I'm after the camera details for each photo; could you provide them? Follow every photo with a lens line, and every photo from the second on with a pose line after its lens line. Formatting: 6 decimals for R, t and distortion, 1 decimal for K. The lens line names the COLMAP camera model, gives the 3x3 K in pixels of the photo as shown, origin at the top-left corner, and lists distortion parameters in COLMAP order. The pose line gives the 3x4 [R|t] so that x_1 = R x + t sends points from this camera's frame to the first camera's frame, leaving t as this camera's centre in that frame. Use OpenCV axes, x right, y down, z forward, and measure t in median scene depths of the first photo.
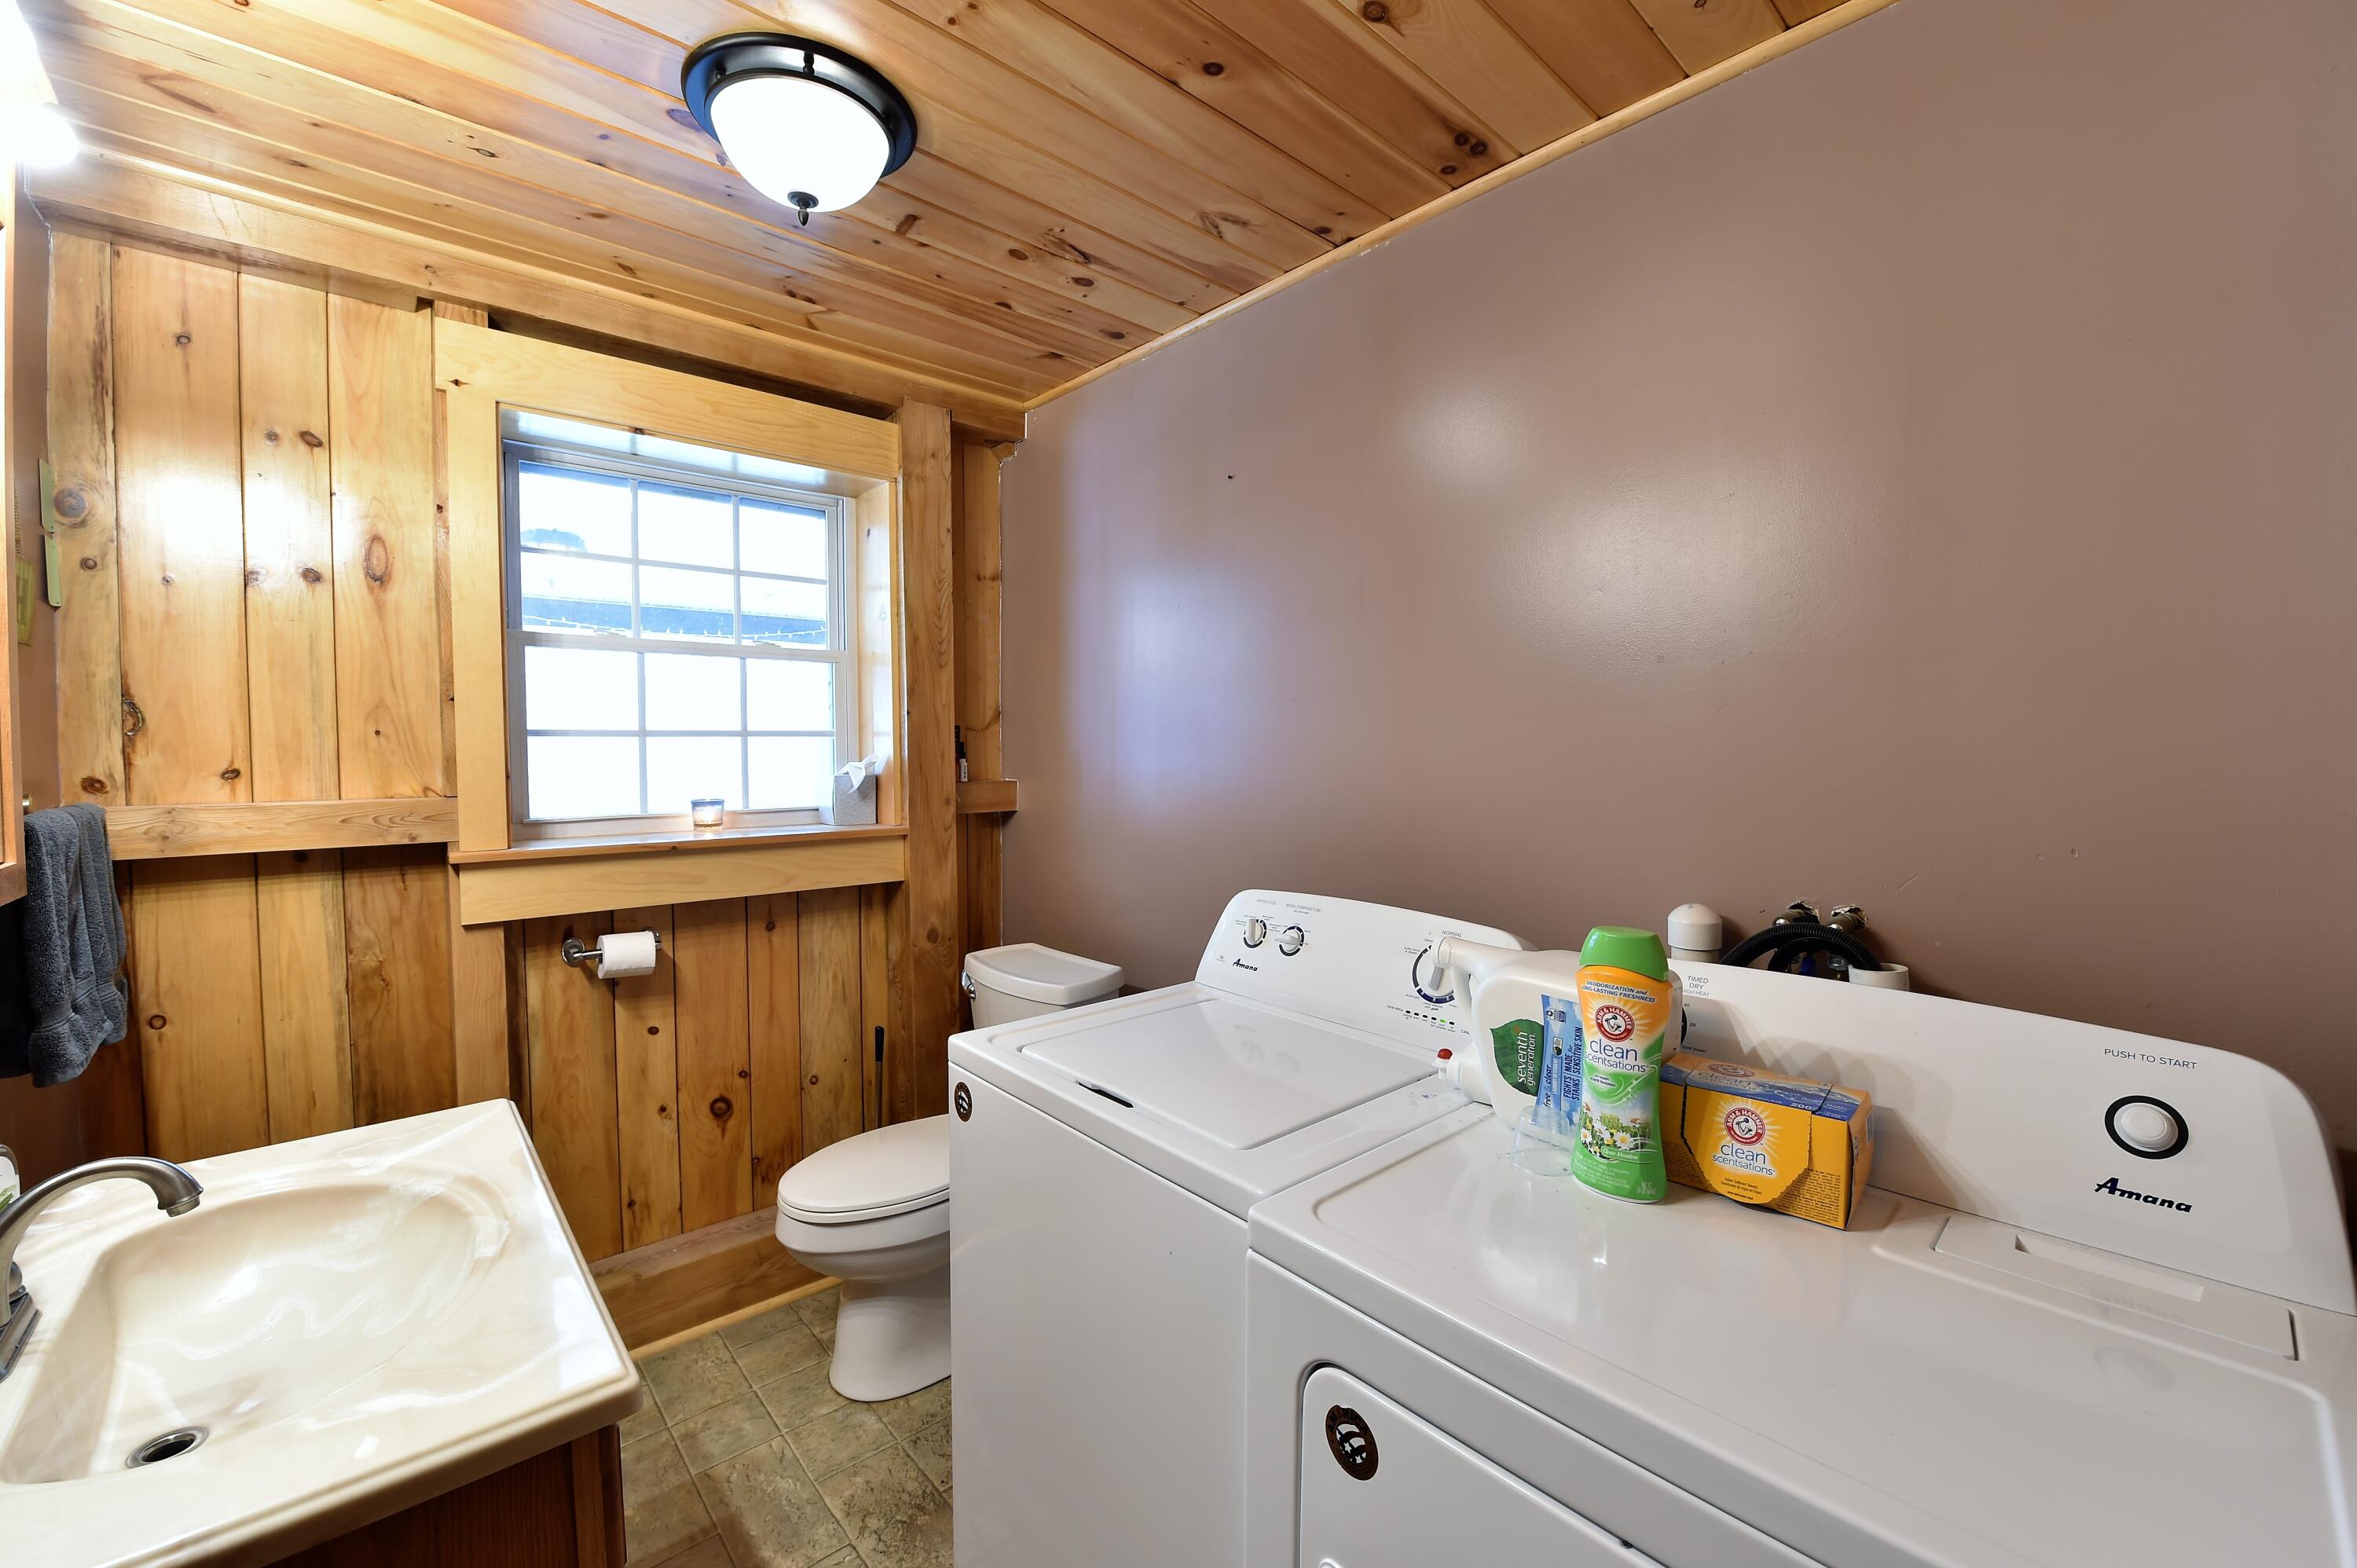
lens RADIAL K [[932.9, 0, 1177.5], [0, 932.9, 773.1], [0, 0, 1]] dist [-0.017924, -0.001972]
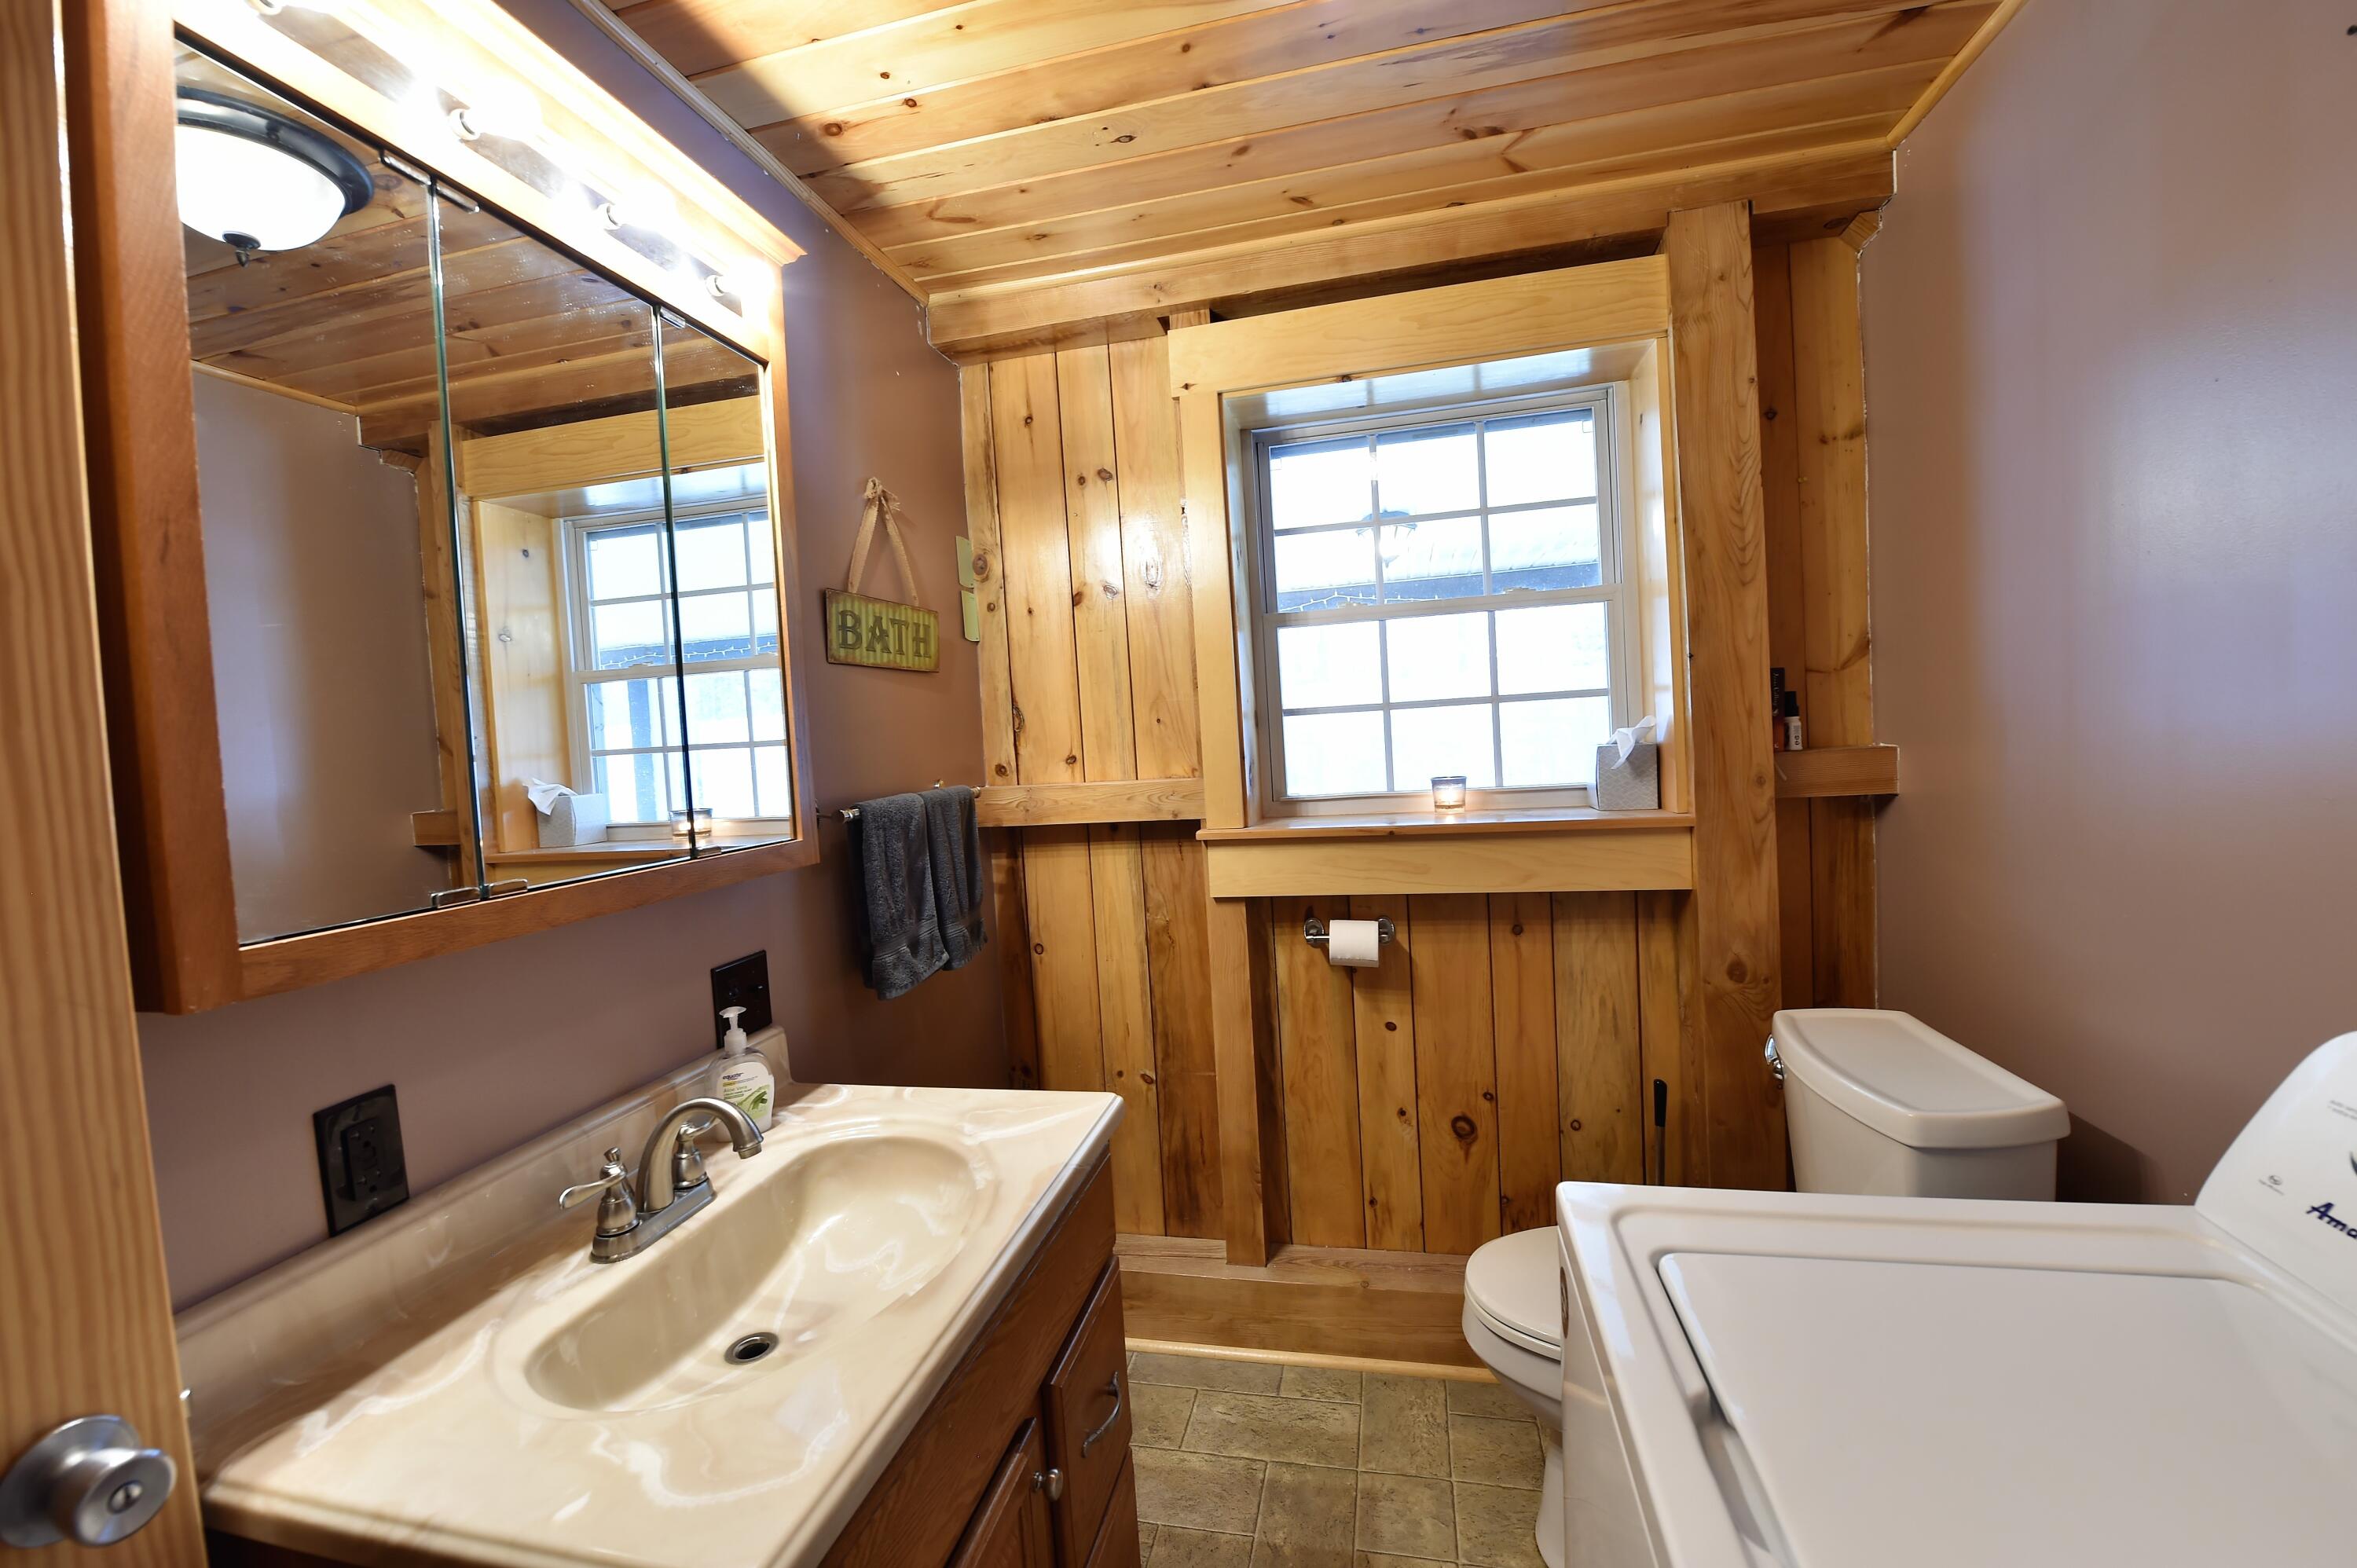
lens RADIAL K [[932.9, 0, 1178.5], [0, 932.9, 775.0], [0, 0, 1]] dist [-0.017924, -0.001972]
pose [[0.576419, 0.005443, -0.817136, 0.074242], [0.032459, 0.999036, 0.029552, -0.008889], [0.816510, -0.043558, 0.575686, 0.305478]]
